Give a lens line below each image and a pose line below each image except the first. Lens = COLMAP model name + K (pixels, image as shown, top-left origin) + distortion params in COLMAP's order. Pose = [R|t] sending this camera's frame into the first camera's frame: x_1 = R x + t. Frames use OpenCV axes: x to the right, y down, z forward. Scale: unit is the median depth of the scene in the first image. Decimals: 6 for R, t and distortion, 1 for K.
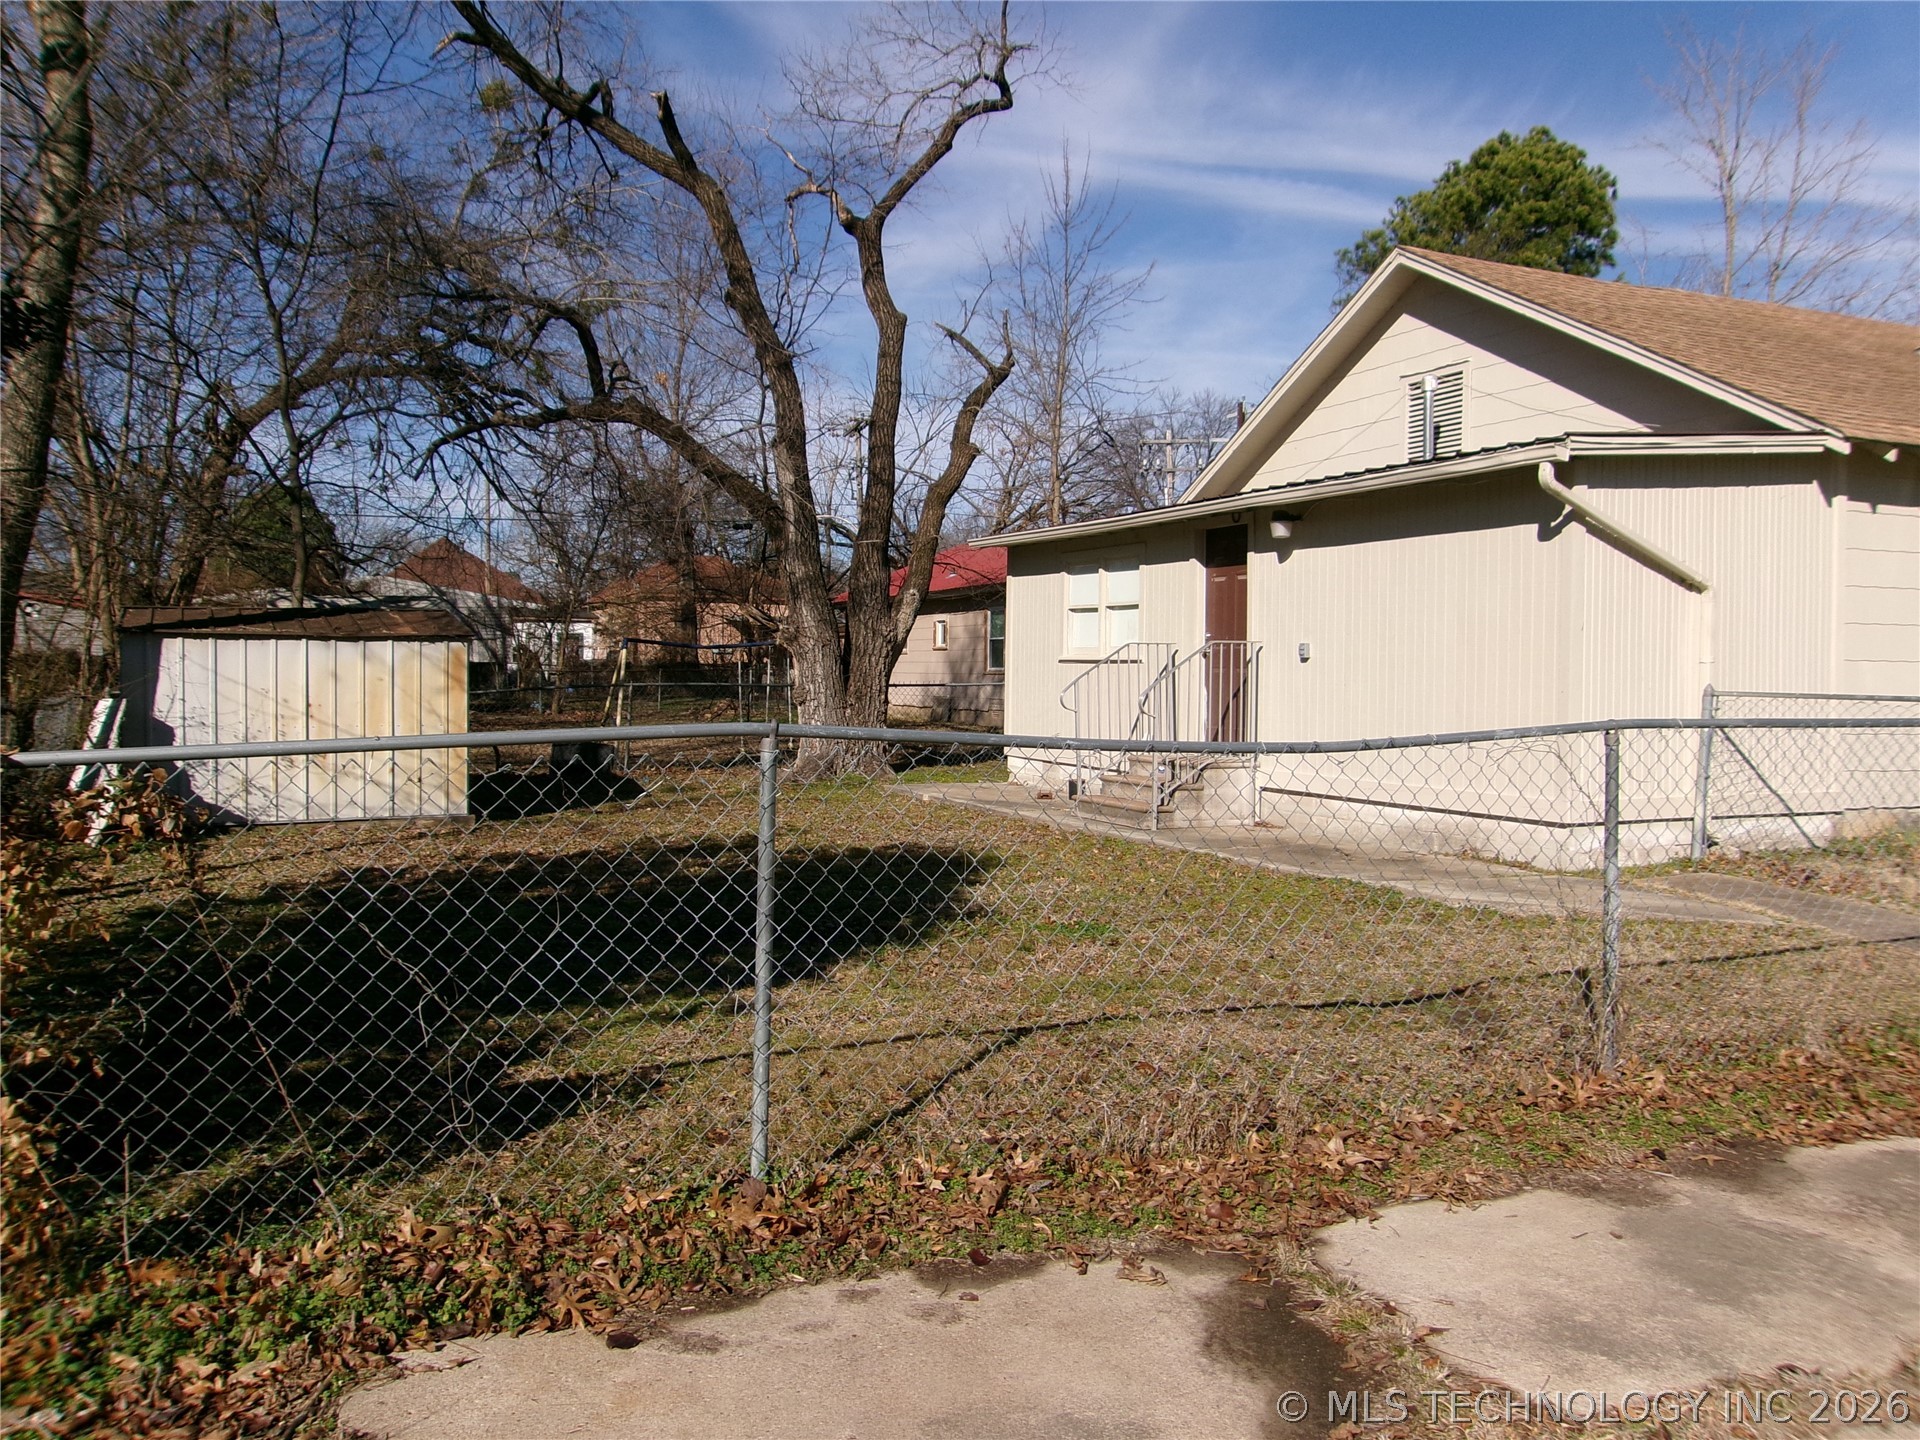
lens RADIAL K [[1504.4, 0, 956.2], [0, 1504.4, 707.8], [0, 0, 1]] dist [-0.018697, 0.045332]
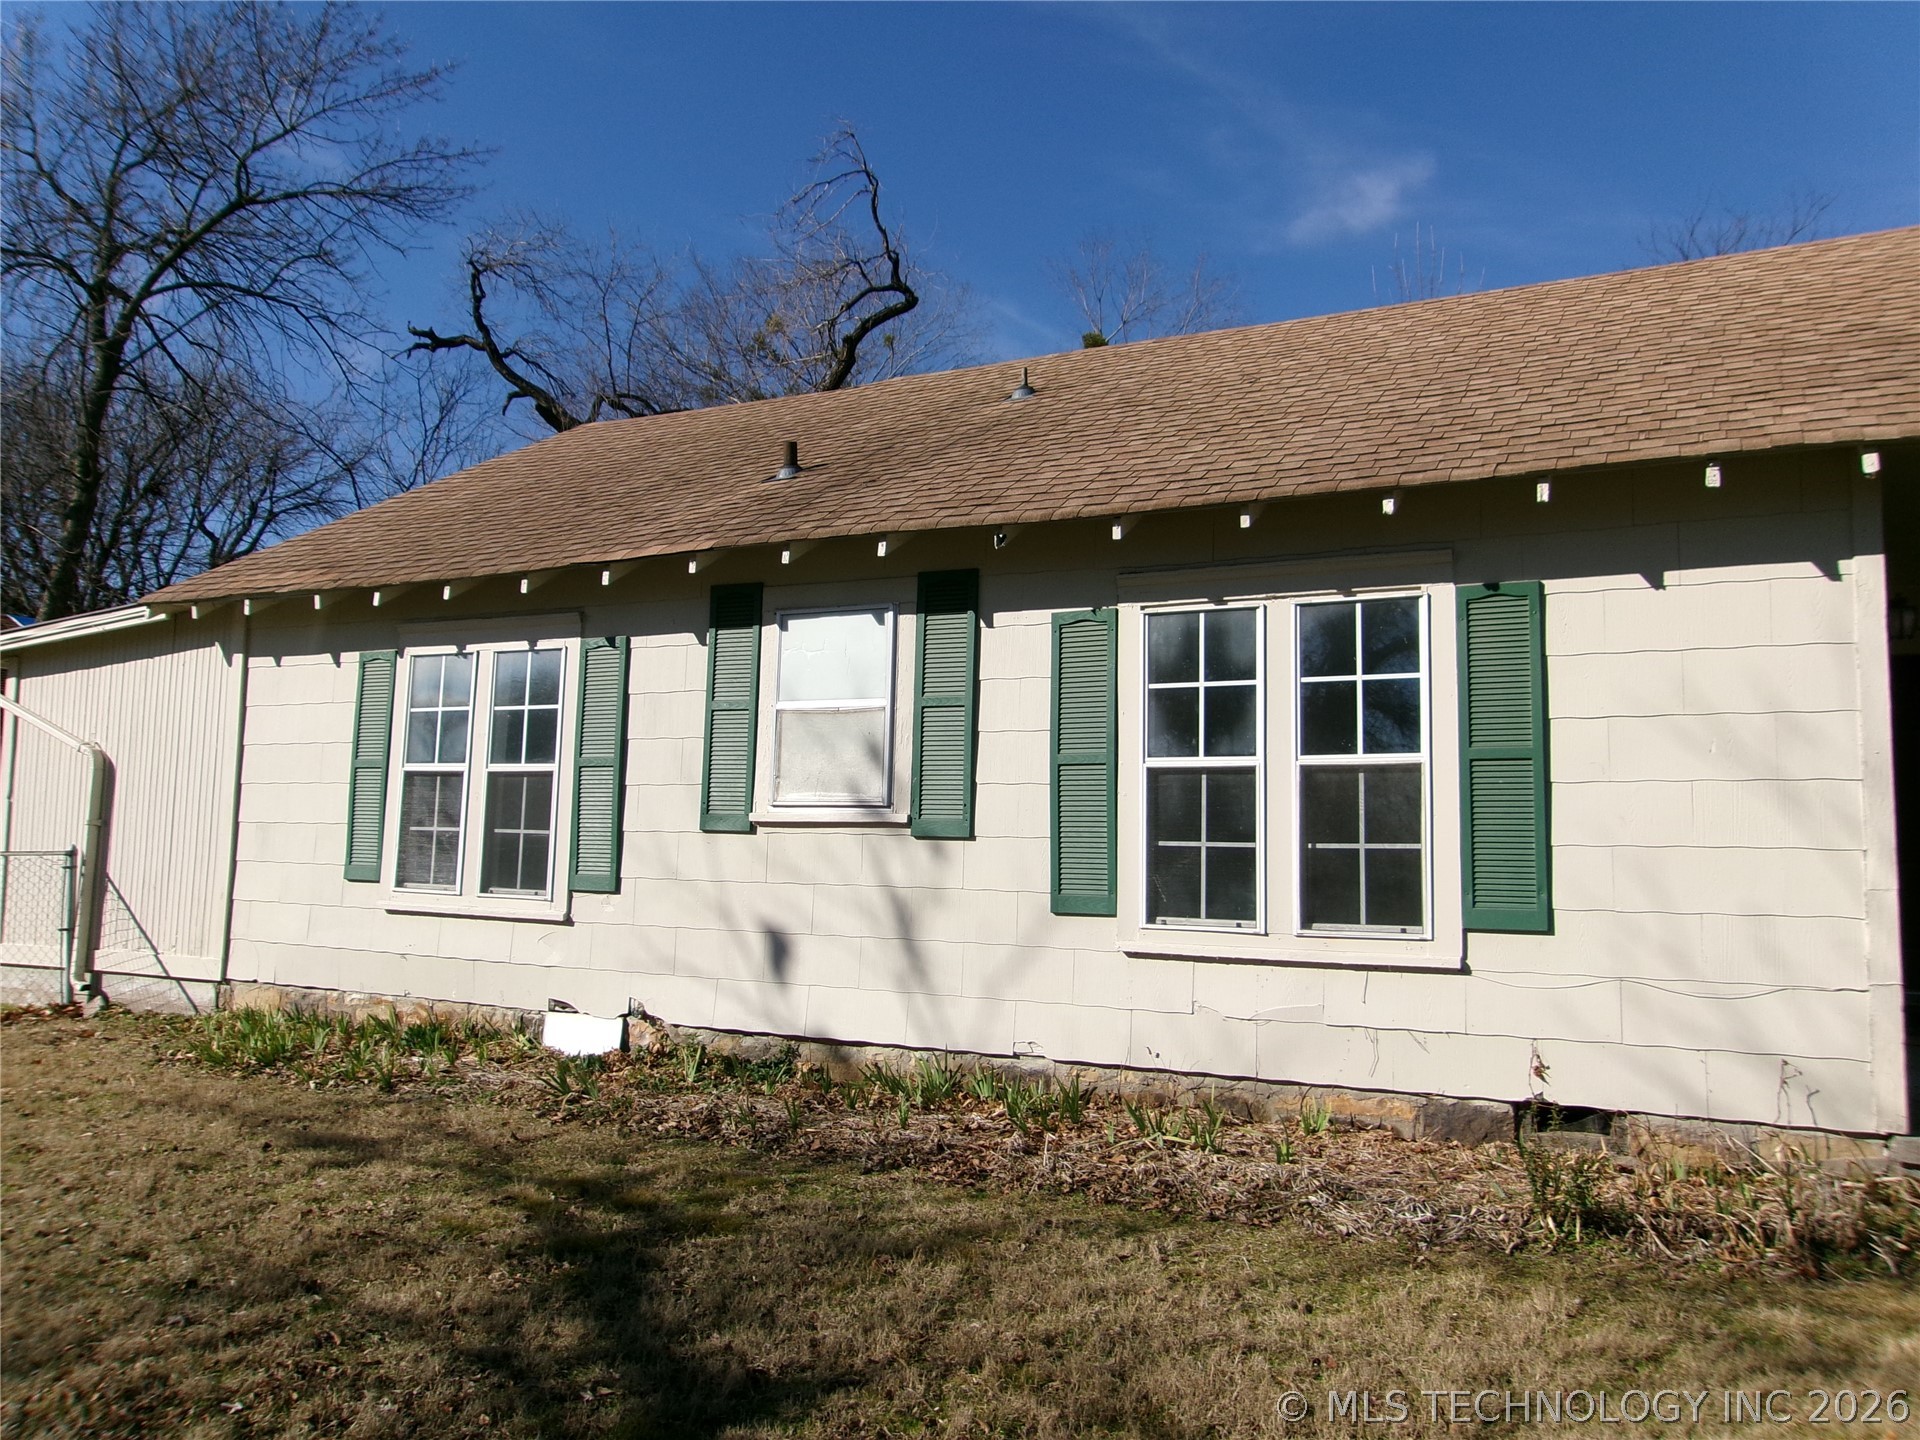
lens RADIAL K [[1504.4, 0, 947.6], [0, 1504.4, 715.2], [0, 0, 1]] dist [-0.018697, 0.045332]
pose [[0.612797, -0.064543, -0.787600, 1.165899], [-0.029681, 0.994076, -0.104557, -0.009090], [0.789683, 0.087448, 0.607251, 0.551461]]
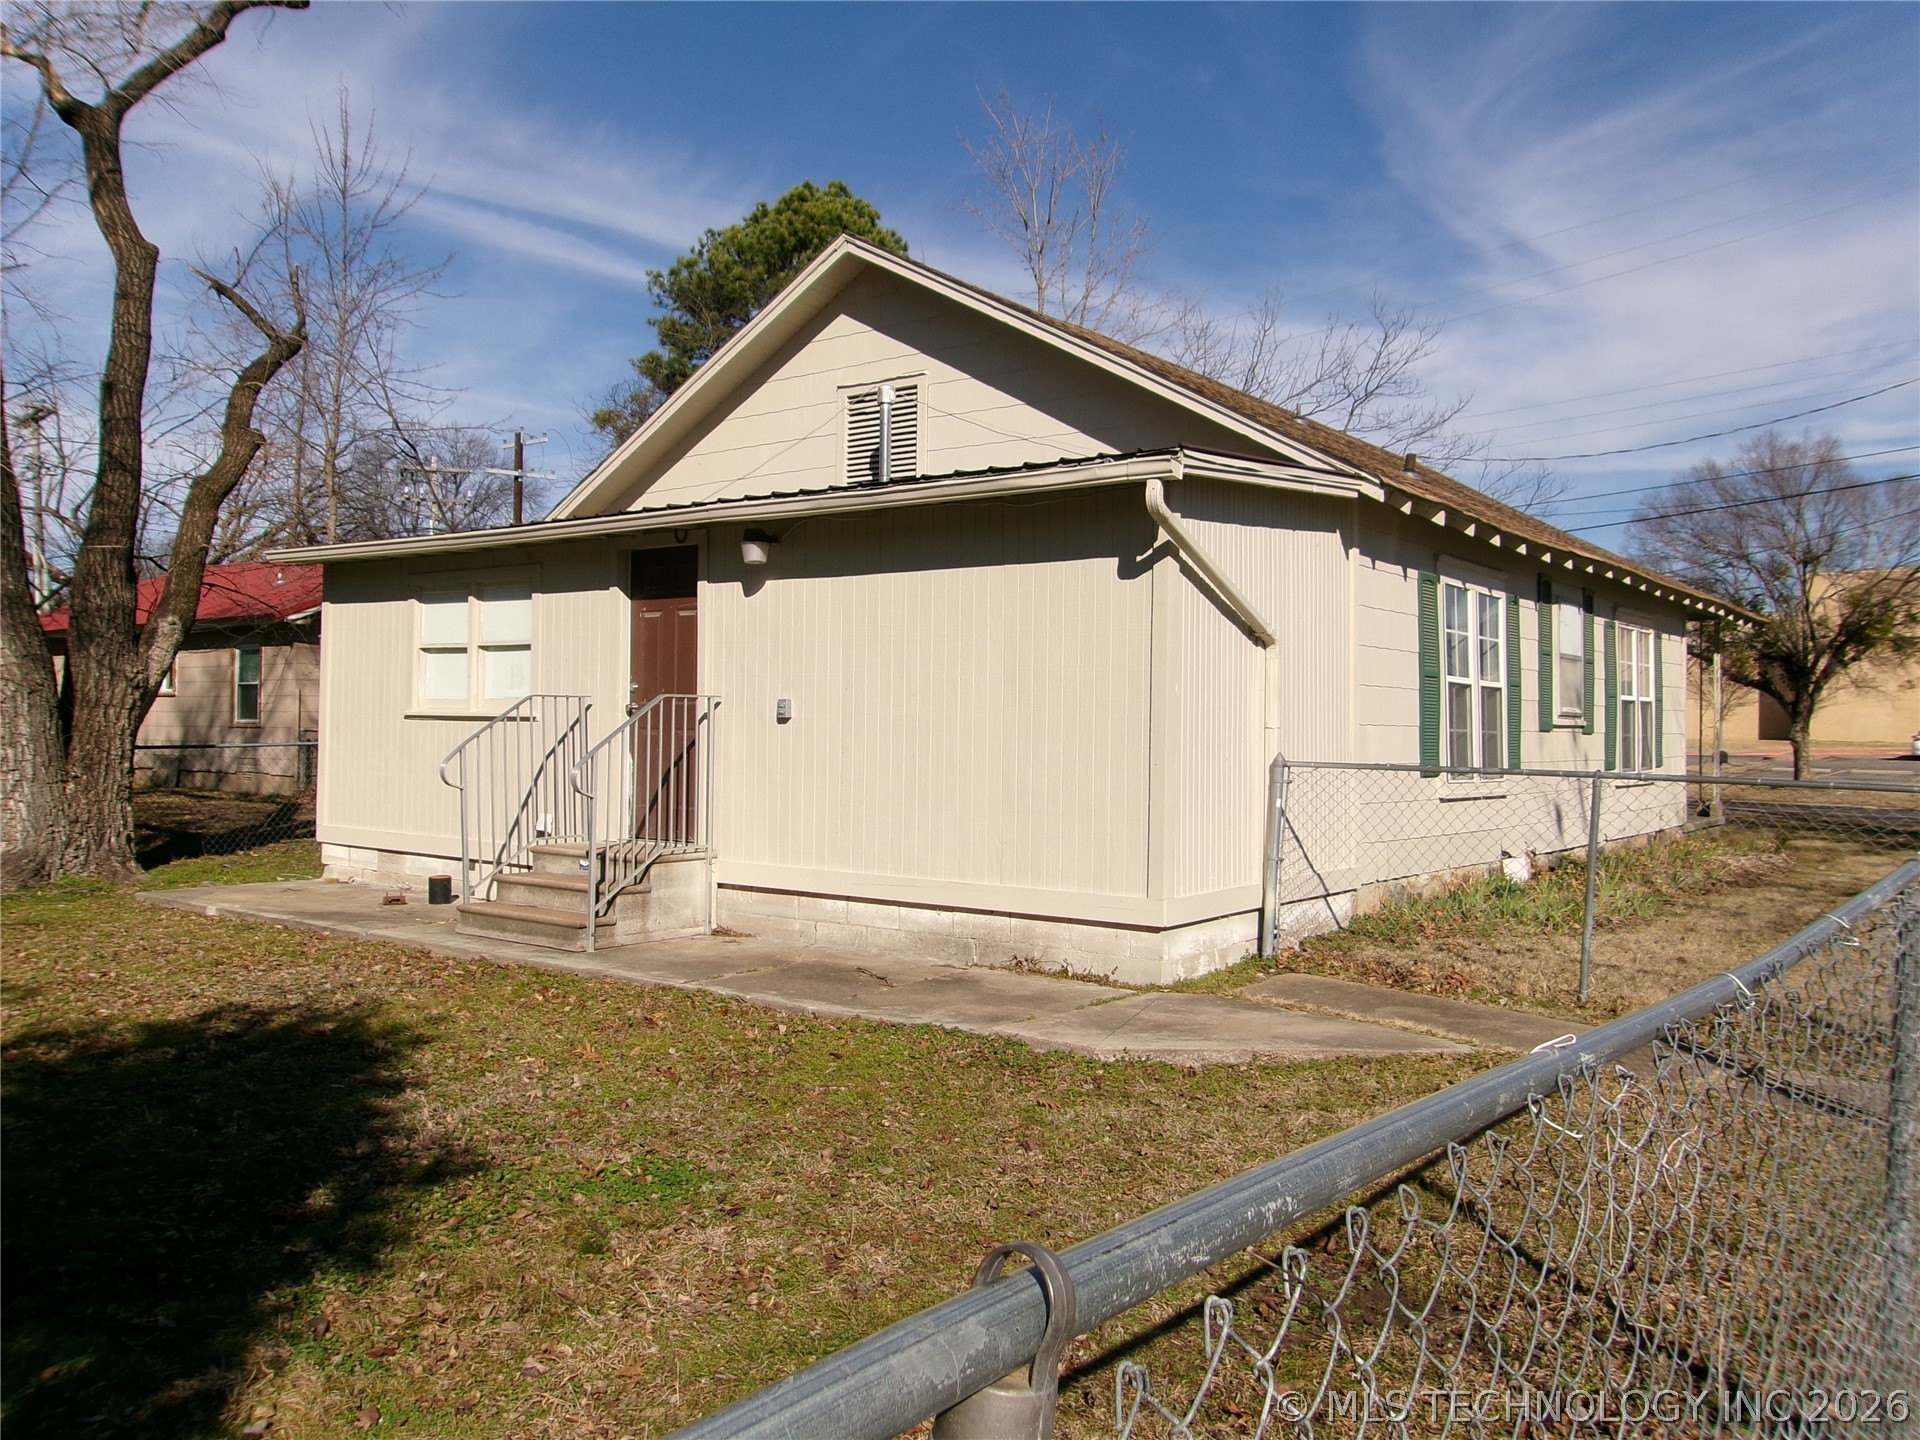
lens RADIAL K [[1504.4, 0, 946.1], [0, 1504.4, 703.2], [0, 0, 1]] dist [-0.018697, 0.045332]
pose [[0.879553, 0.009324, 0.475710, -0.053615], [0.007444, 0.999416, -0.033352, -0.011249], [-0.475744, 0.032877, 0.878969, 0.218019]]
